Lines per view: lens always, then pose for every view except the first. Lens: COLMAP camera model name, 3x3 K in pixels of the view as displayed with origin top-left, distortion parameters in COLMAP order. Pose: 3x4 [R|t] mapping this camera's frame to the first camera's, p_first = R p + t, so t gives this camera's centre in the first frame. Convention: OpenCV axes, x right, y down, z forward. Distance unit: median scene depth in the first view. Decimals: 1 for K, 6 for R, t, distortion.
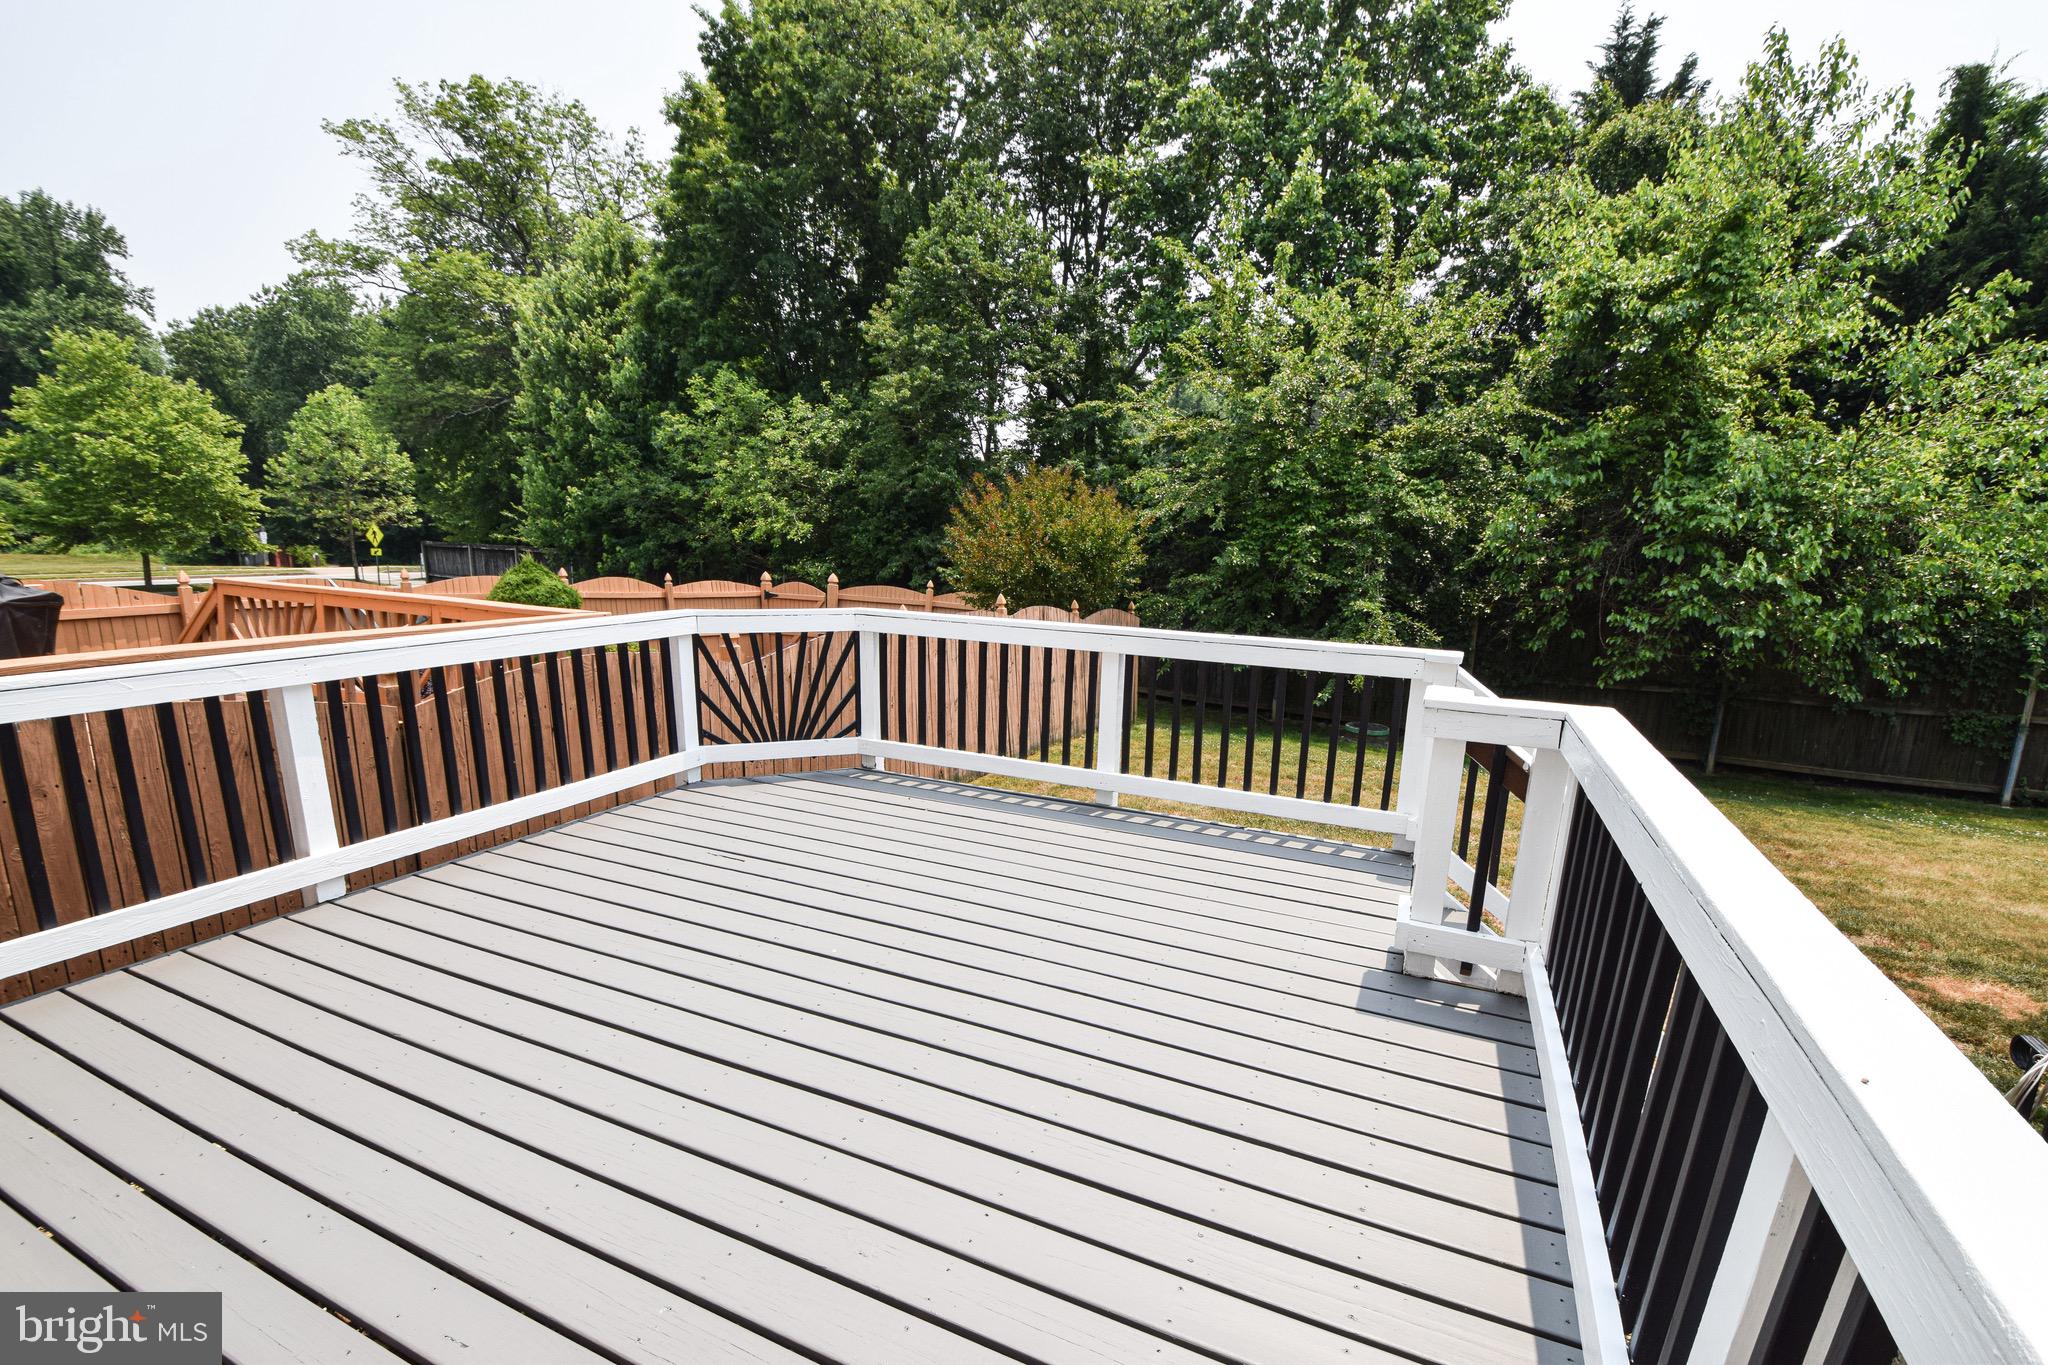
lens RADIAL K [[944.2, 0, 1026.6], [0, 944.2, 720.1], [0, 0, 1]] dist [0.010516, -0.018898]
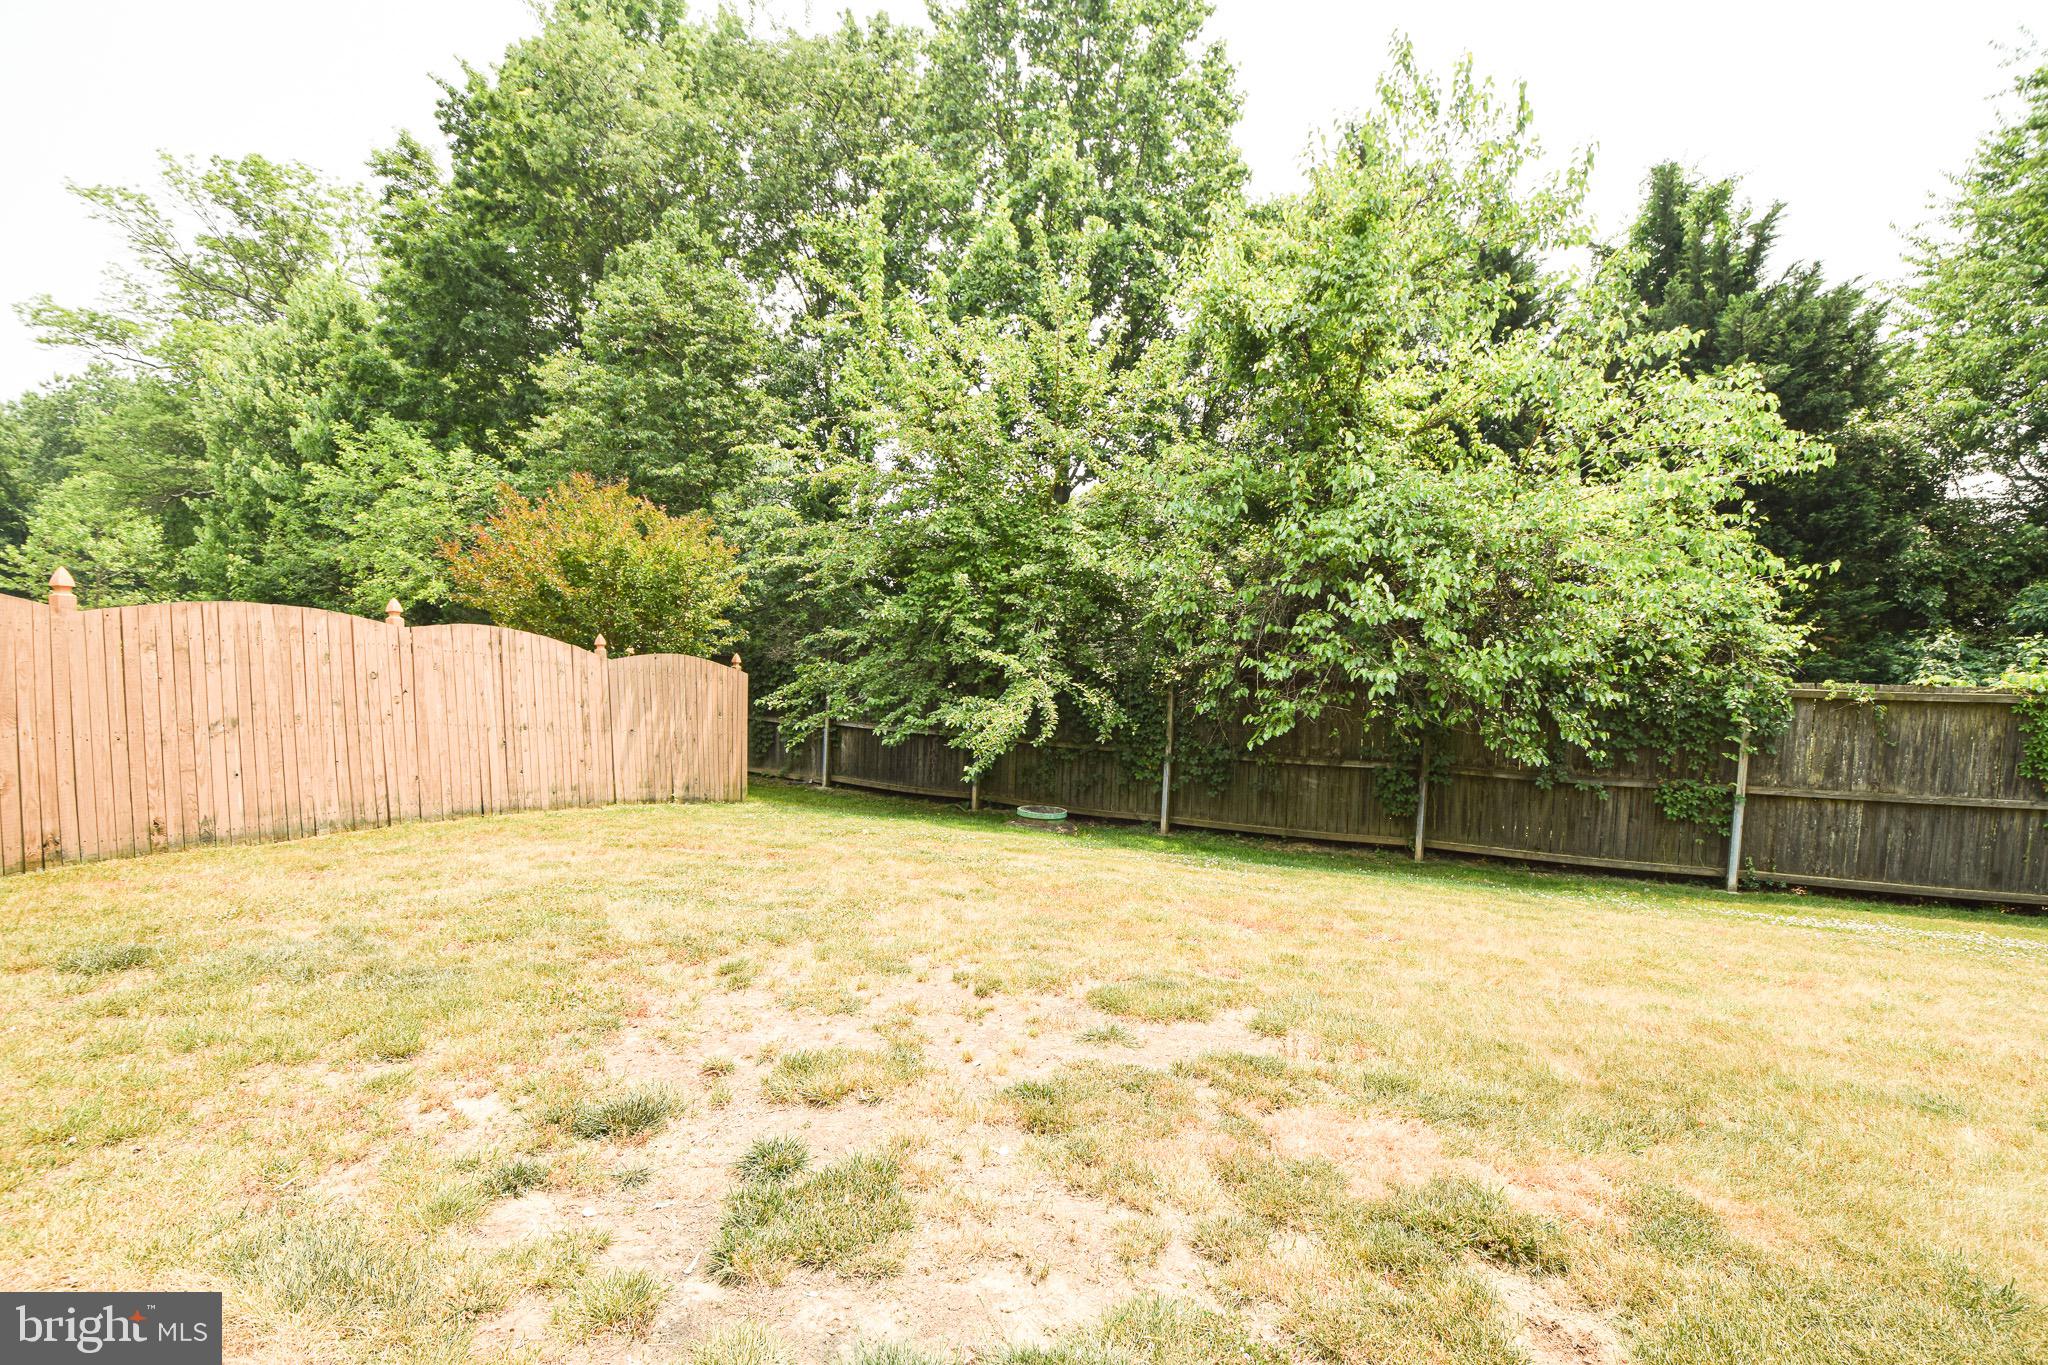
lens RADIAL K [[944.2, 0, 1026.6], [0, 944.2, 720.1], [0, 0, 1]] dist [0.010516, -0.018898]
pose [[0.995356, 0.008280, 0.095903, 0.295087], [0.004765, 0.990834, -0.135004, 0.047147], [-0.096141, 0.134834, 0.986193, 0.168932]]
